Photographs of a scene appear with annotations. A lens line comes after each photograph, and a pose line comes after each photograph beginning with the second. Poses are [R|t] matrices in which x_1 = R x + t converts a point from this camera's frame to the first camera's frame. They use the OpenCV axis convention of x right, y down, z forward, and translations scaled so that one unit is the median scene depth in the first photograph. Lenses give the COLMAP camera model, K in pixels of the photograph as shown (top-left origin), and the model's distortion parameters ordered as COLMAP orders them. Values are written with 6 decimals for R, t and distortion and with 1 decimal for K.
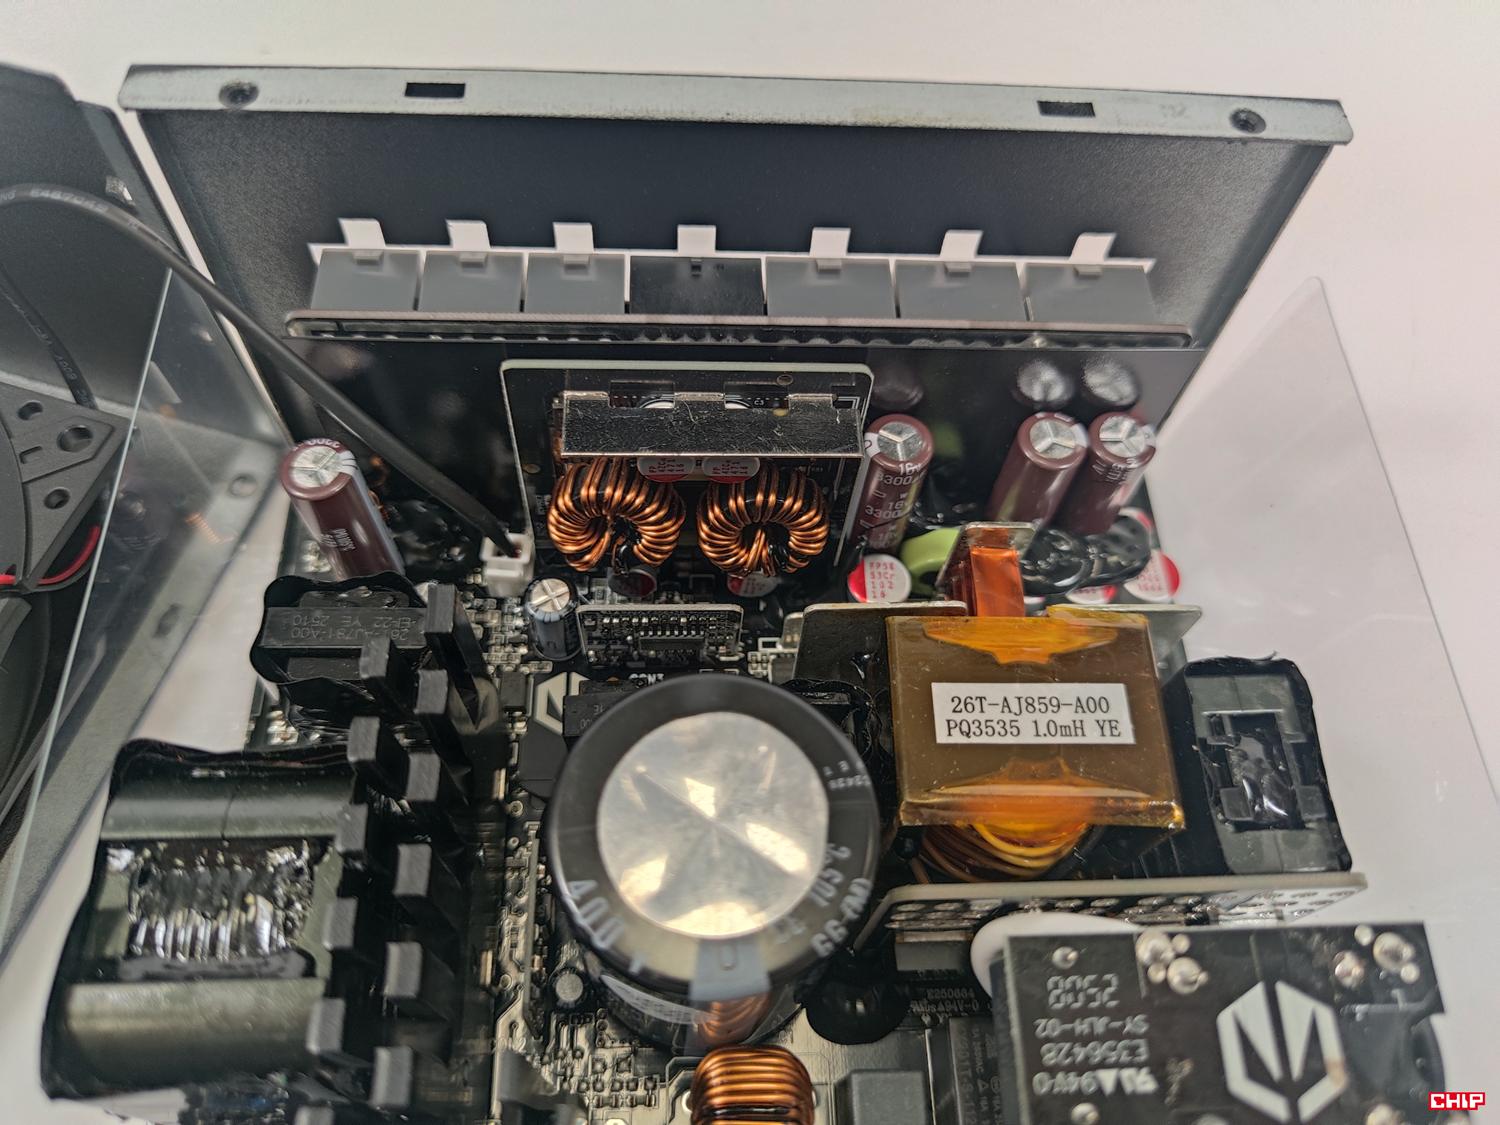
lens RADIAL K [[1163.1, 0, 760.6], [0, 1163.1, 568.2], [0, 0, 1]] dist [-0.016588, -0.029562]
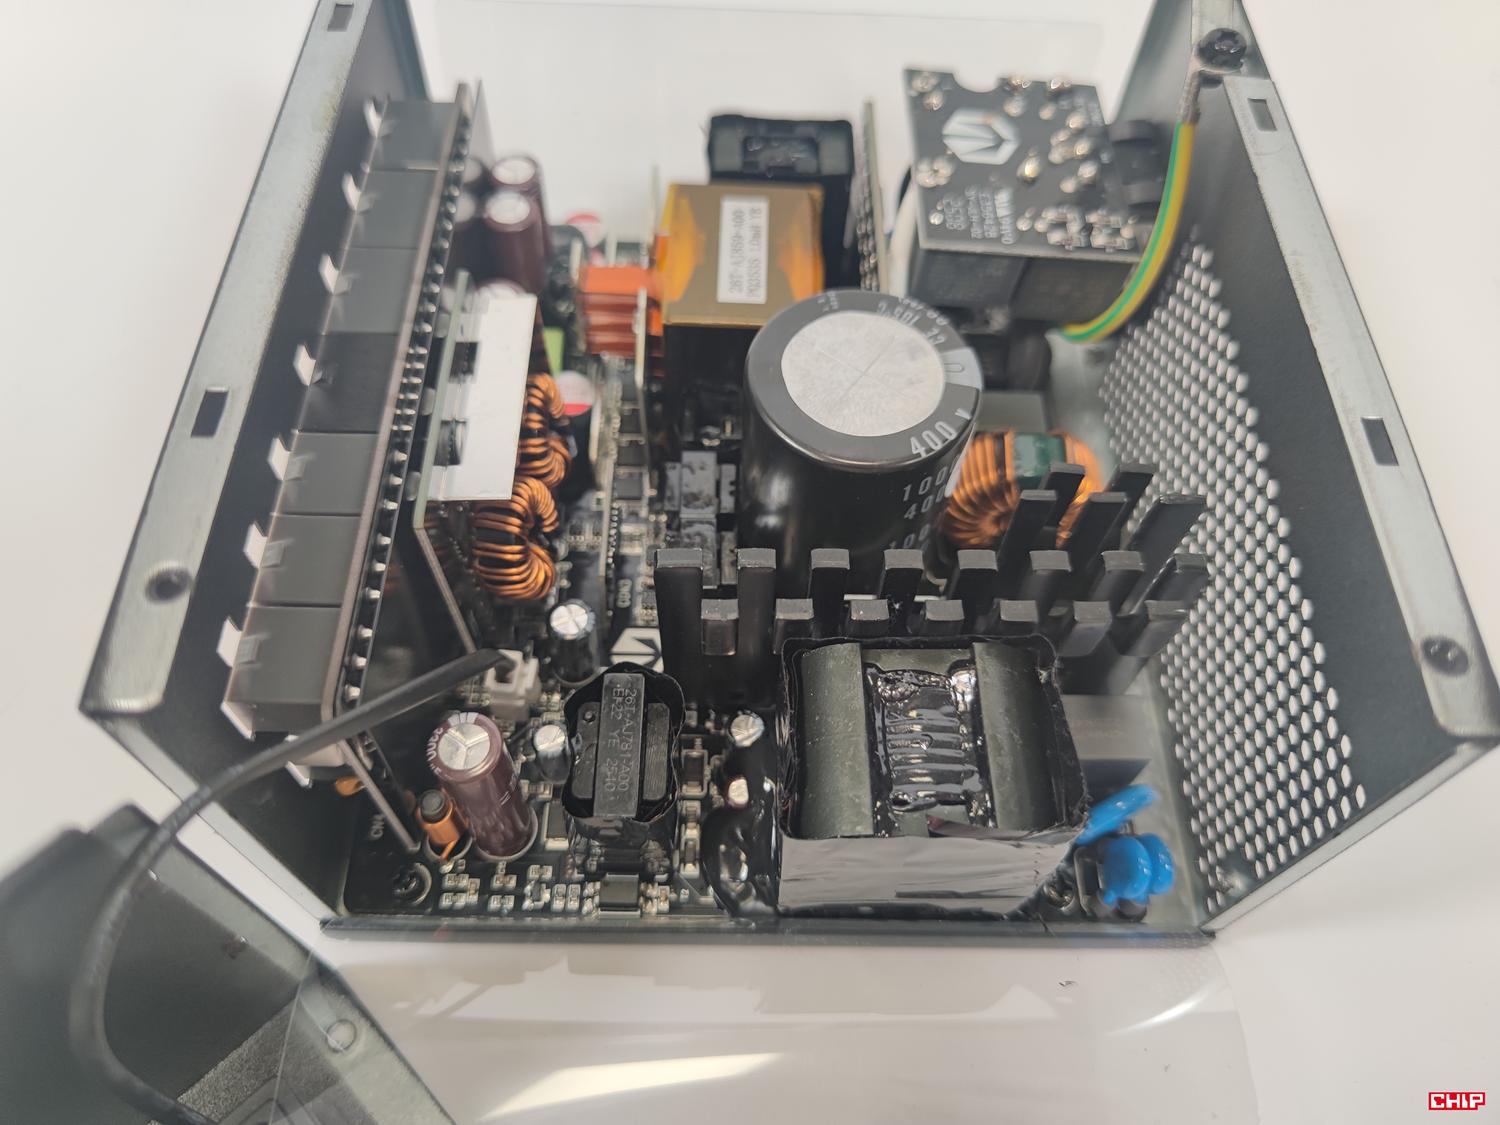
lens RADIAL K [[1160.3, 0, 765.7], [0, 1160.3, 549.1], [0, 0, 1]] dist [0.004404, -0.044422]
pose [[0.028231, -0.877650, 0.478470, -0.828627], [0.857706, 0.267094, 0.439320, -0.407981], [-0.513365, 0.397984, 0.760306, 0.069950]]
